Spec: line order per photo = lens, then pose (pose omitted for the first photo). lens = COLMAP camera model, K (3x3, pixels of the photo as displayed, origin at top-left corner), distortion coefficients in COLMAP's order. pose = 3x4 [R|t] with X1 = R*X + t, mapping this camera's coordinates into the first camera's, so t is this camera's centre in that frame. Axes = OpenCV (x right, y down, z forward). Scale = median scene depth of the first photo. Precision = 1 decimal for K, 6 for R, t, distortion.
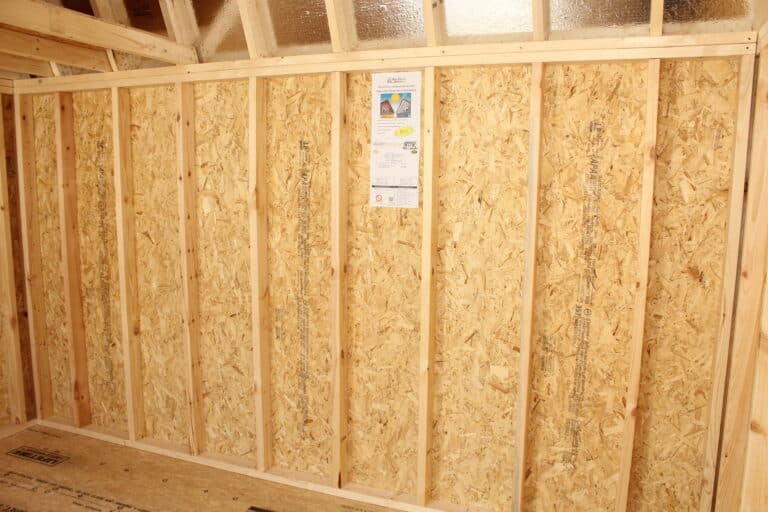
lens RADIAL K [[645.8, 0, 400.5], [0, 645.8, 273.6], [0, 0, 1]] dist [-0.119787, 0.110791]
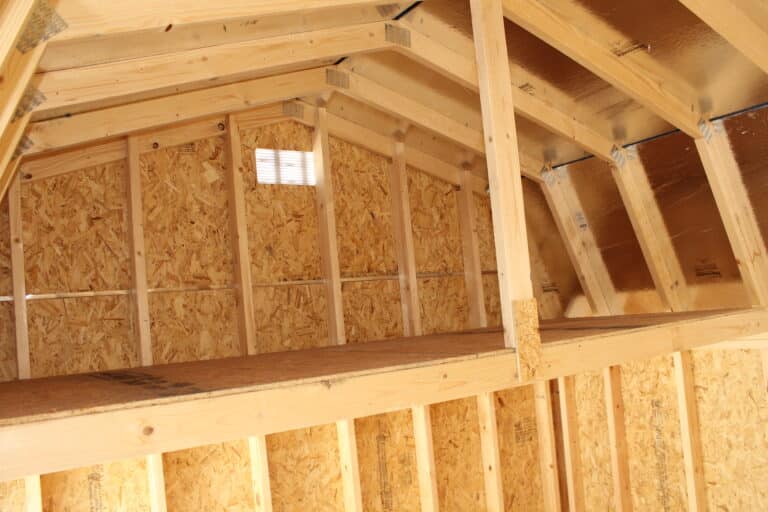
lens RADIAL K [[645.8, 0, 391.4], [0, 645.8, 265.8], [0, 0, 1]] dist [-0.119787, 0.110791]
pose [[0.835252, -0.124023, -0.535698, -0.271692], [0.021884, 0.980957, -0.192987, -0.230780], [0.549431, 0.149469, 0.822061, -0.023641]]
